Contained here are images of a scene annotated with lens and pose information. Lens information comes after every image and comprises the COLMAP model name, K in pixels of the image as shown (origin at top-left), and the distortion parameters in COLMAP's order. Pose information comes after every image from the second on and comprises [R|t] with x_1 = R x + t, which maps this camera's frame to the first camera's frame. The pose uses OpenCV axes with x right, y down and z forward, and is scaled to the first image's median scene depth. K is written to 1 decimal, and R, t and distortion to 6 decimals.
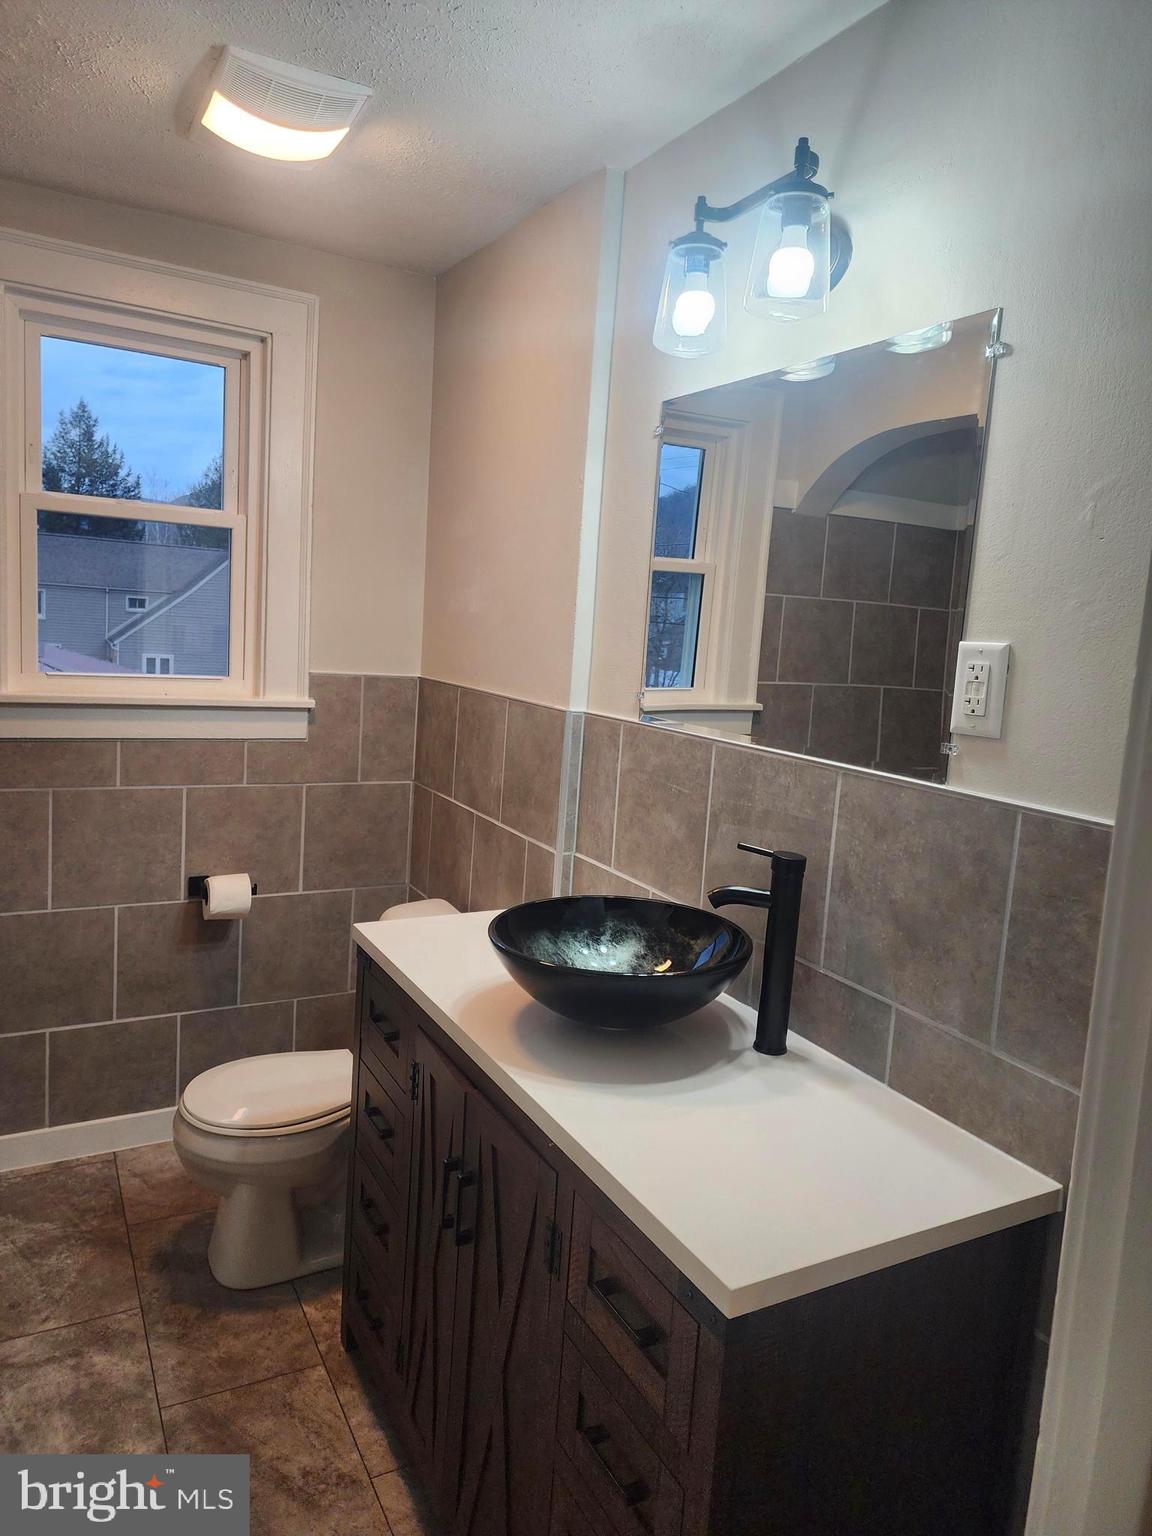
lens RADIAL K [[1019.8, 0, 570.5], [0, 1019.8, 740.3], [0, 0, 1]] dist [0.084590, -0.075115]
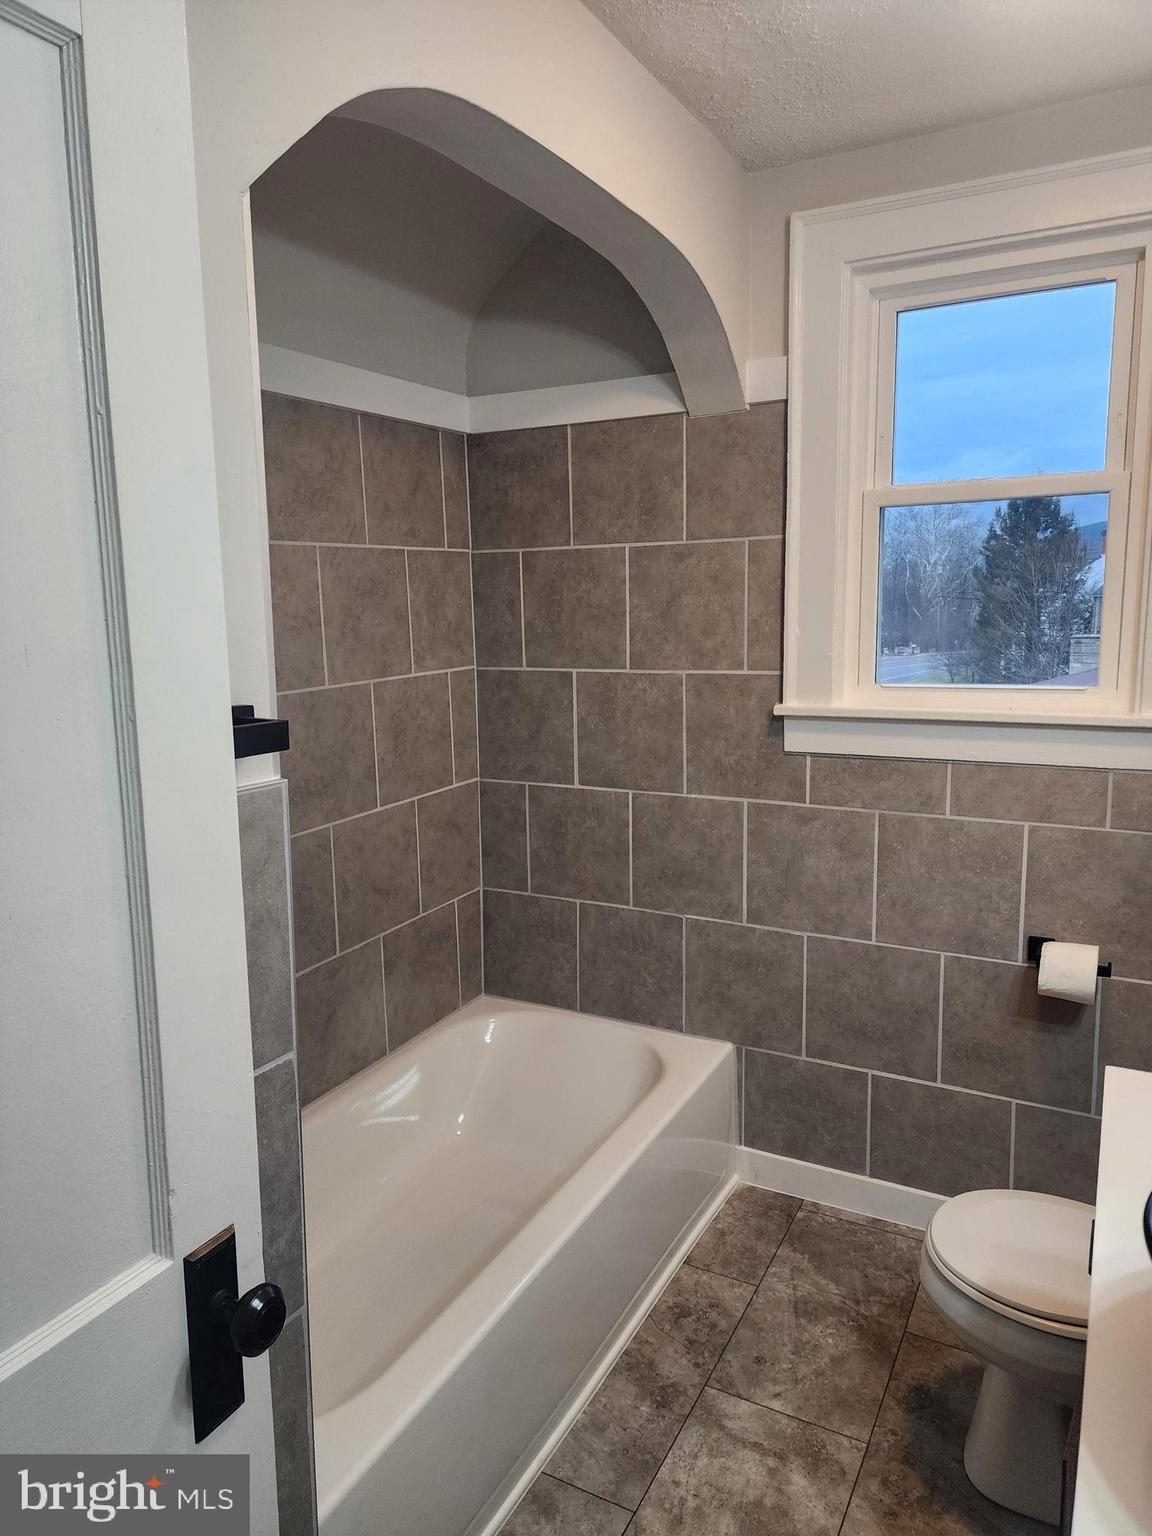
lens RADIAL K [[1019.8, 0, 591.2], [0, 1019.8, 753.8], [0, 0, 1]] dist [0.084590, -0.075115]
pose [[0.557617, 0.045767, -0.828836, 0.144678], [-0.045713, 0.998657, 0.024391, -0.019193], [0.828839, 0.024288, 0.558960, 0.372254]]
